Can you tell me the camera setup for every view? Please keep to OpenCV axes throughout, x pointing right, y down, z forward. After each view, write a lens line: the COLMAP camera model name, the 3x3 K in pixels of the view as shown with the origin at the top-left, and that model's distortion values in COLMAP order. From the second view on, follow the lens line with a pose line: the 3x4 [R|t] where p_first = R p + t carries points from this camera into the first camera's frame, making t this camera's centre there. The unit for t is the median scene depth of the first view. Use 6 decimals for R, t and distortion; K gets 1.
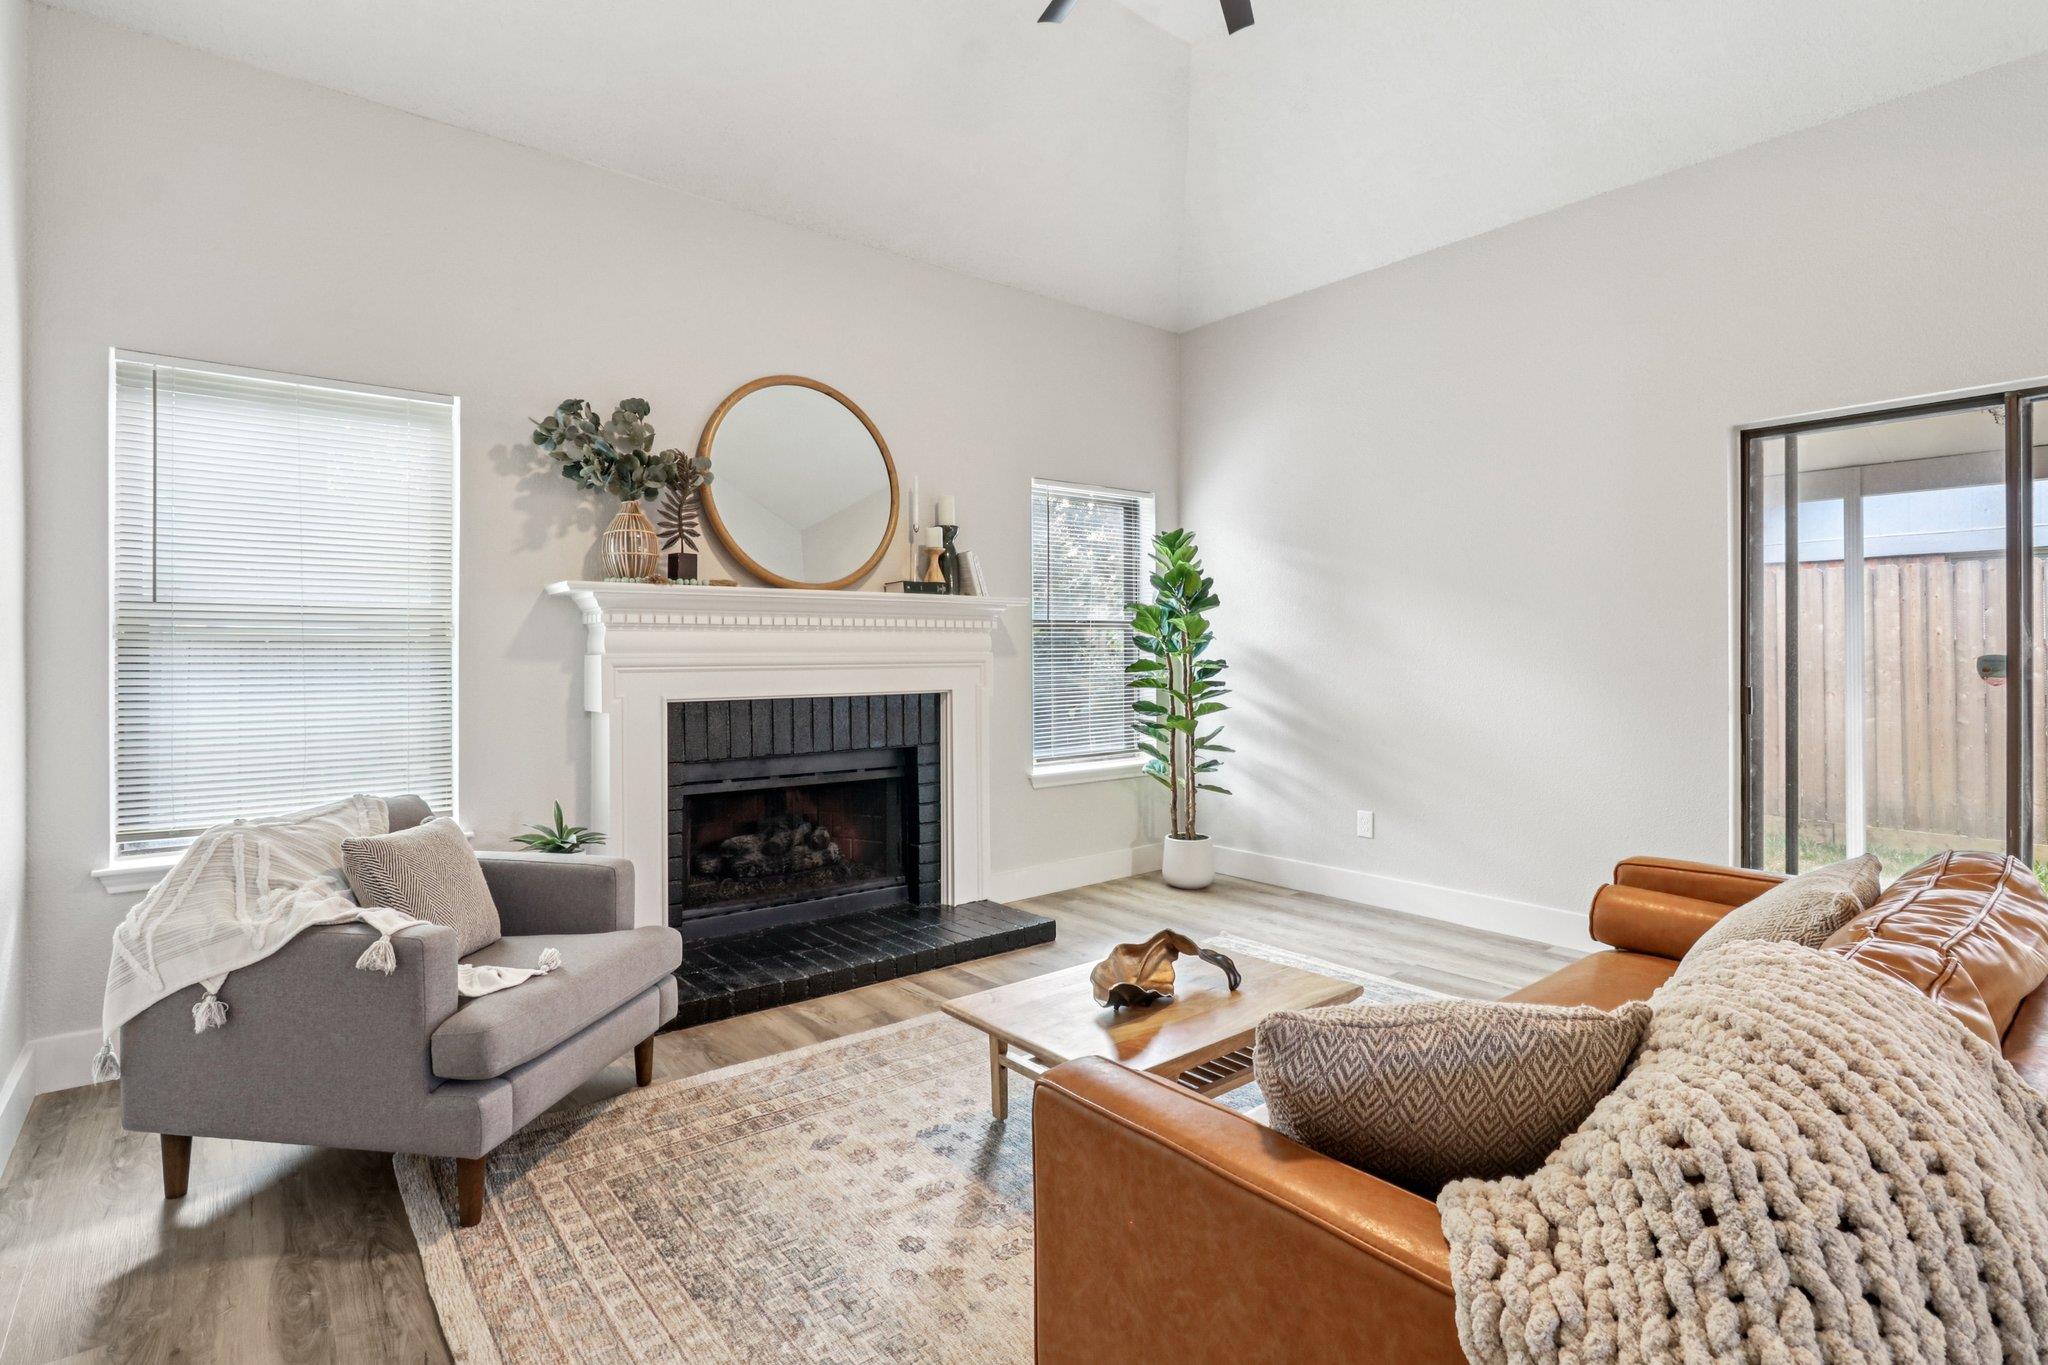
lens RADIAL K [[987.9, 0, 1019.9], [0, 987.9, 647.6], [0, 0, 1]] dist [-0.005411, 0.002819]
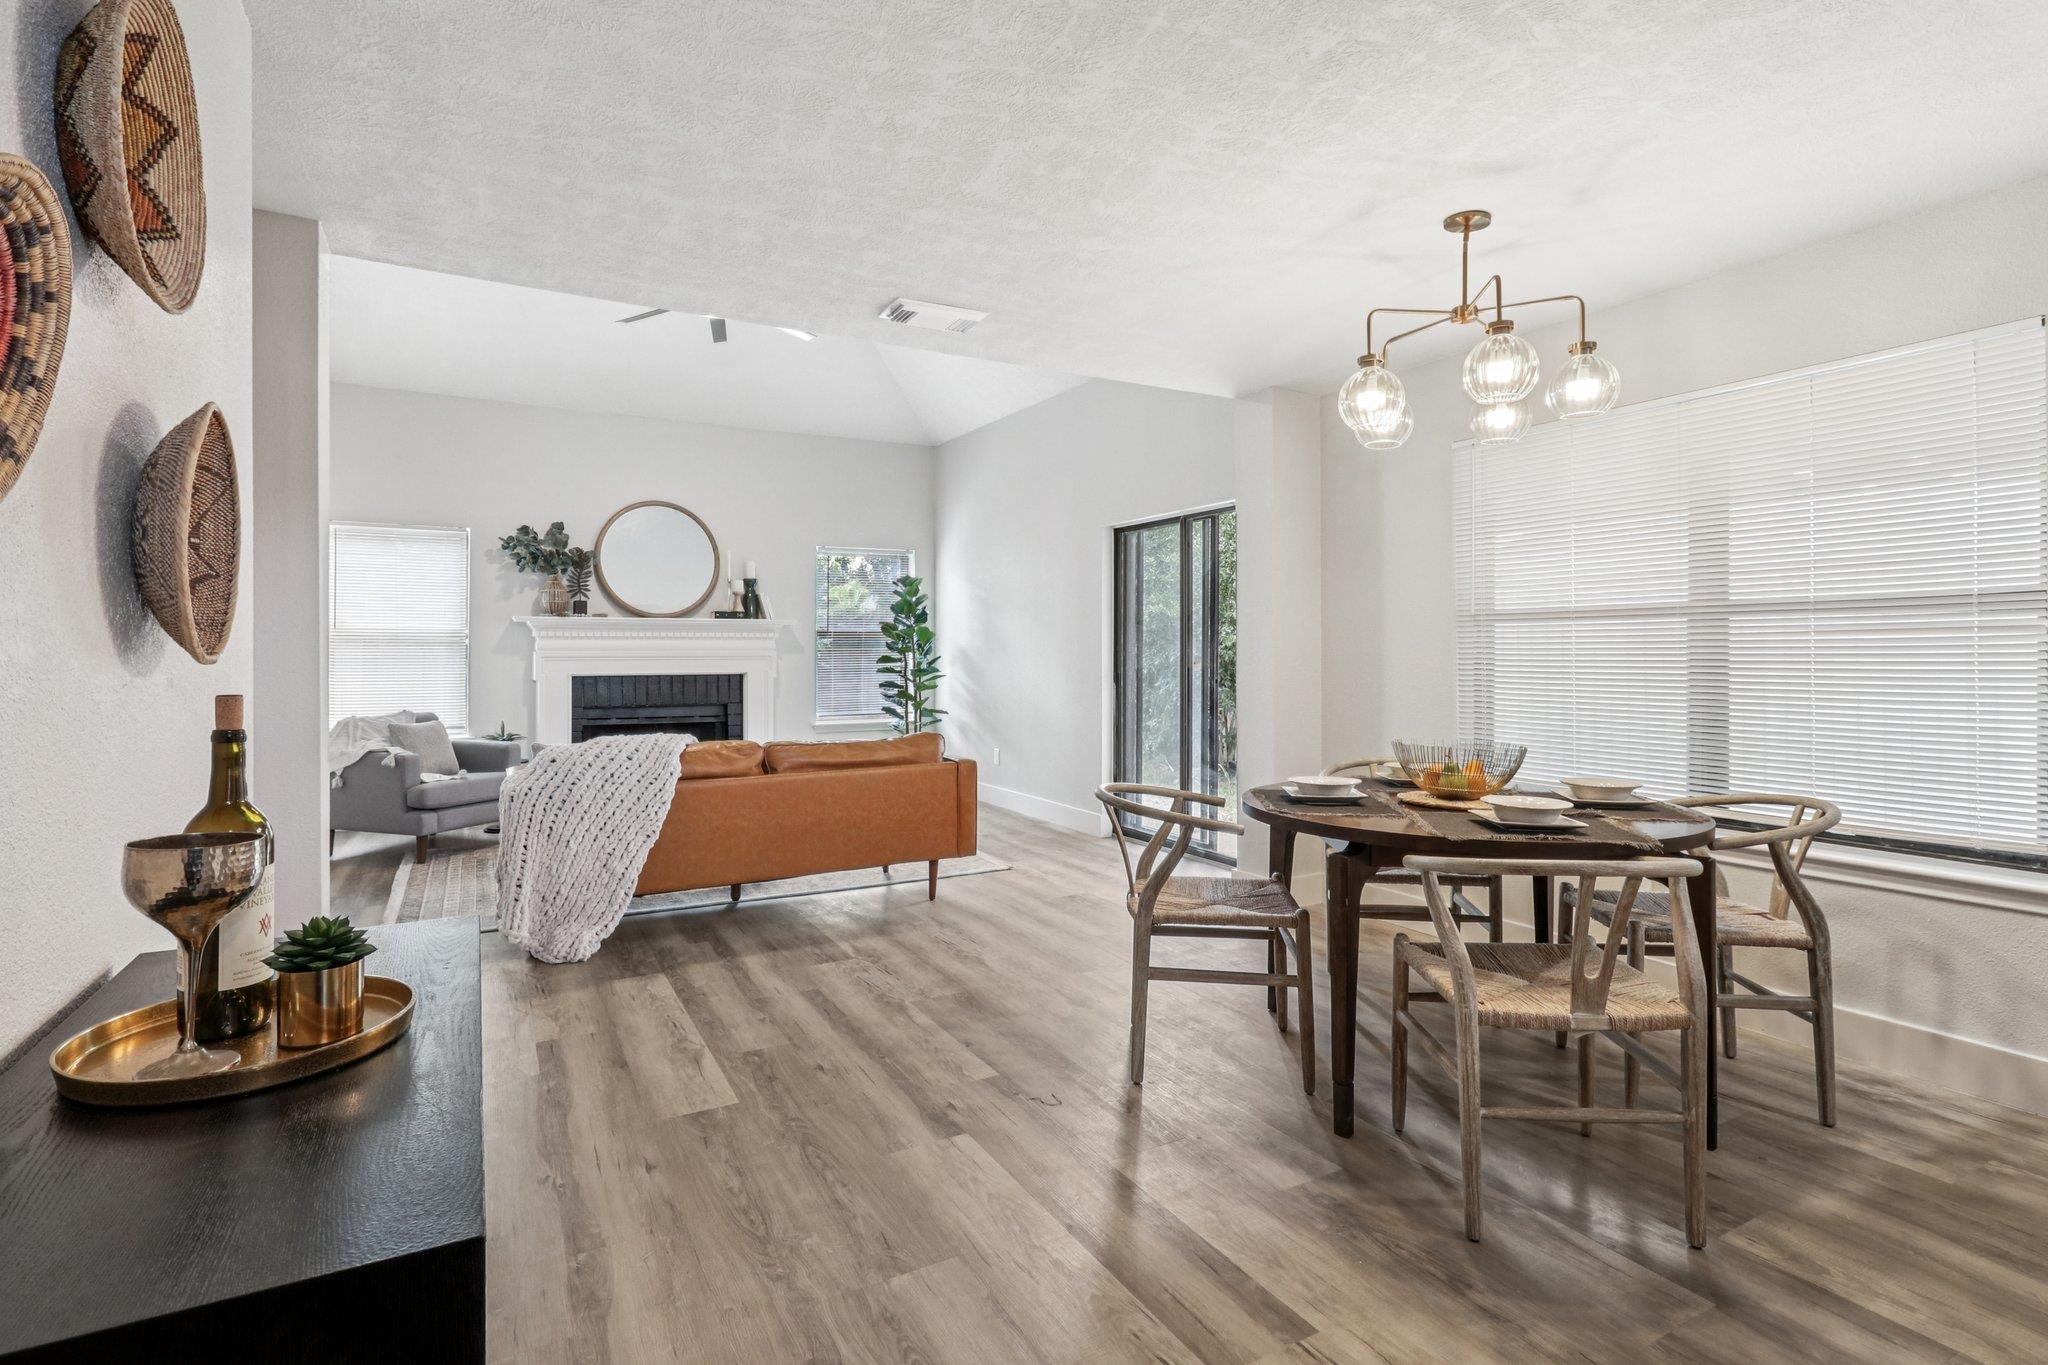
lens RADIAL K [[987.9, 0, 1023.1], [0, 987.9, 640.5], [0, 0, 1]] dist [-0.005411, 0.002819]
pose [[0.985221, 0.002533, -0.171270, 0.854050], [-0.002698, 0.999996, -0.000731, -0.016425], [0.171267, 0.001183, 0.985224, -0.773428]]
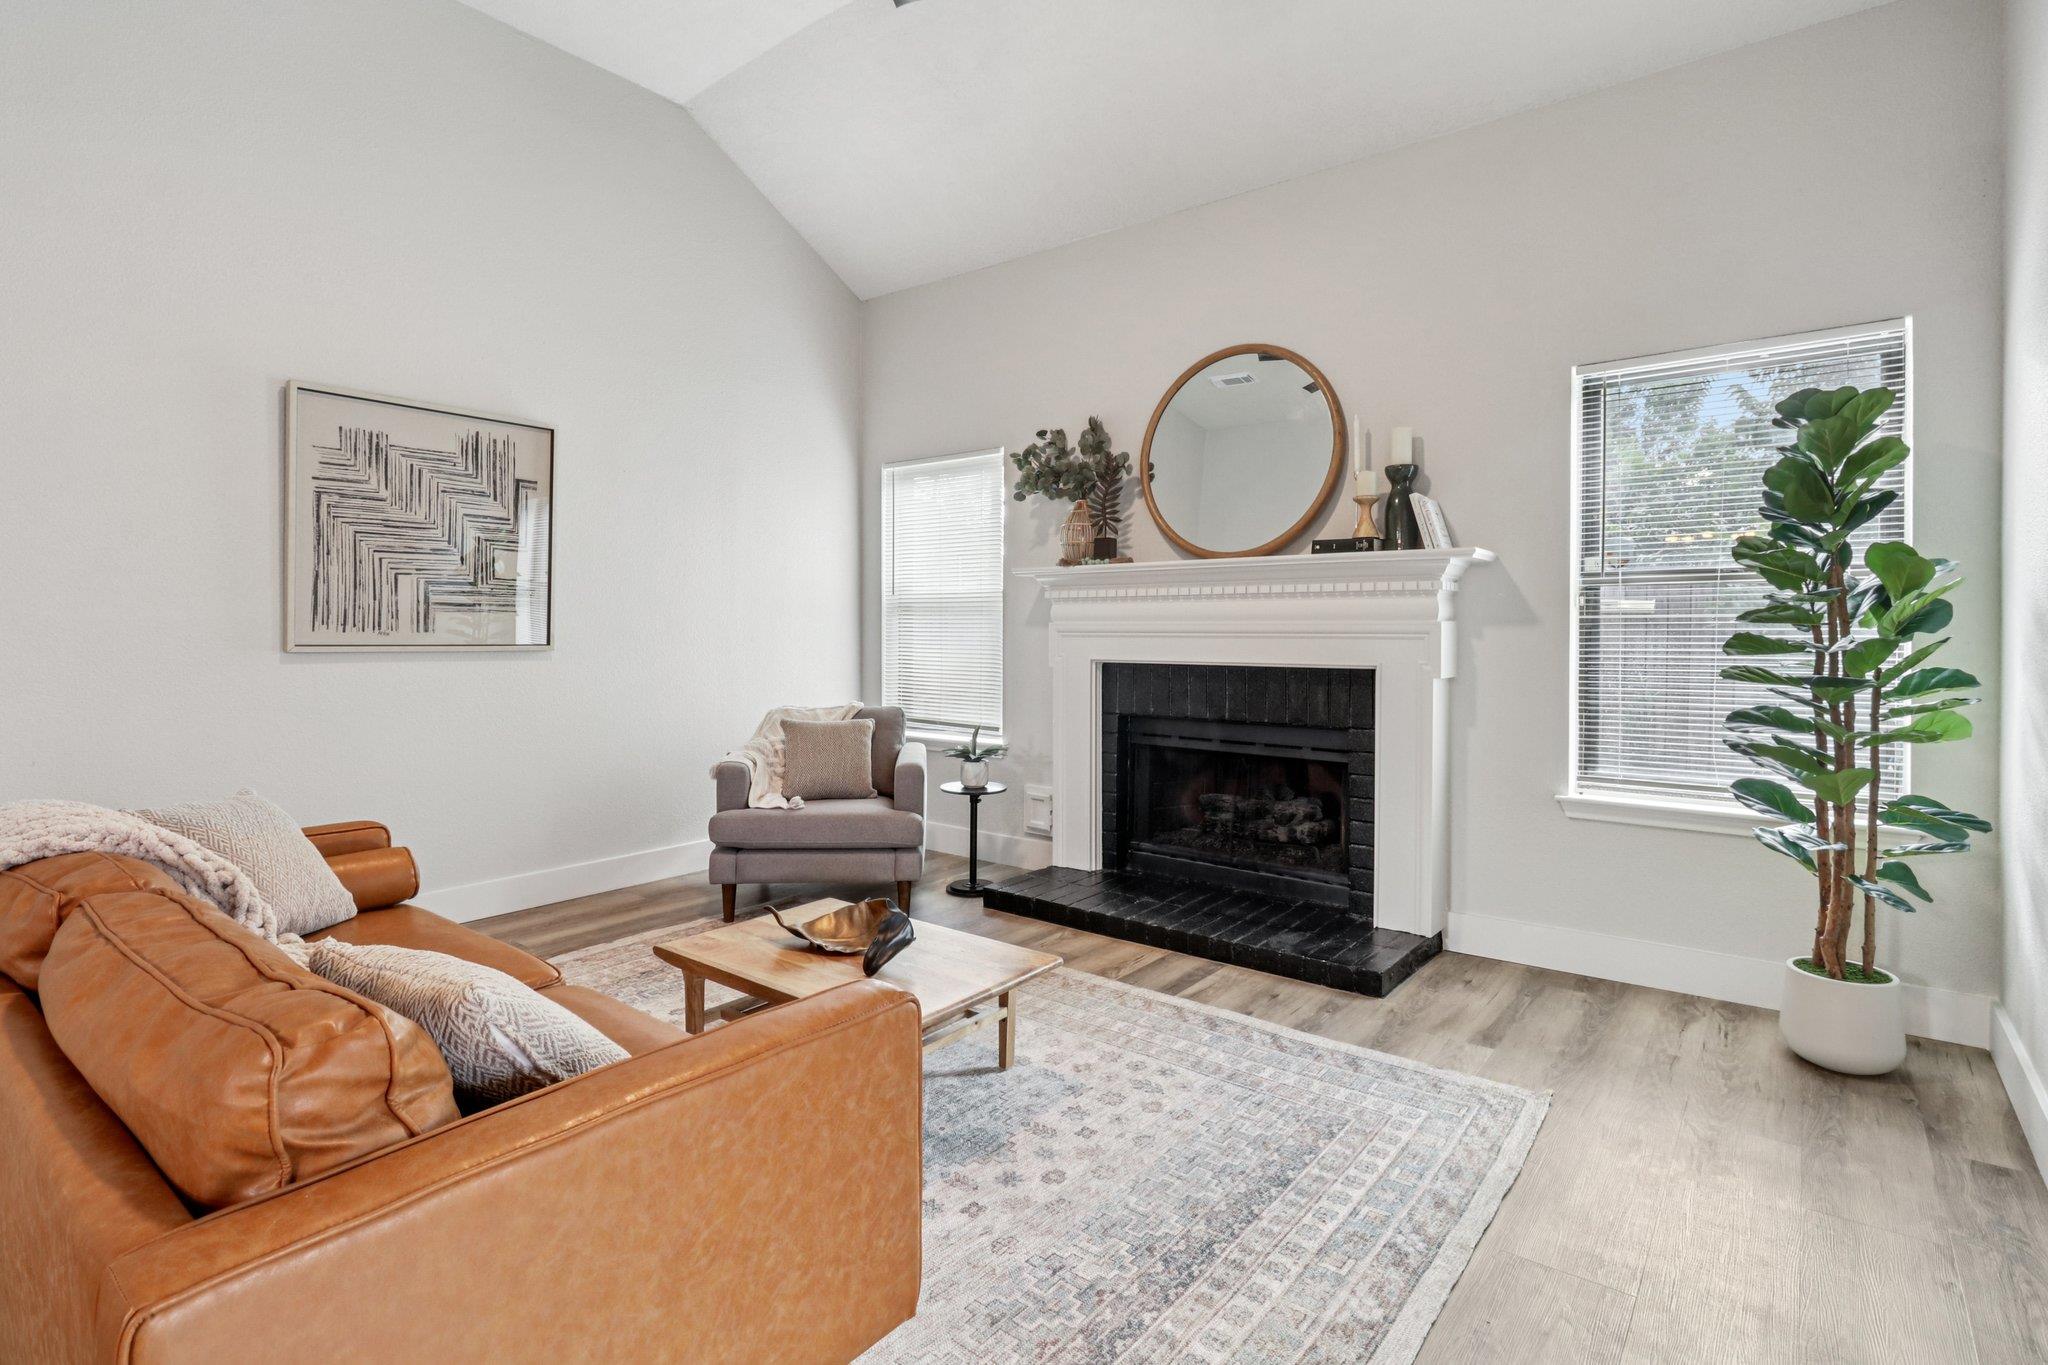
lens RADIAL K [[987.9, 0, 1036.0], [0, 987.9, 647.0], [0, 0, 1]] dist [-0.005411, 0.002819]
pose [[0.228295, 0.026011, -0.973244, 0.795338], [0.006675, 0.999578, 0.028281, 0.001773], [0.973569, -0.012953, 0.228025, 0.641066]]
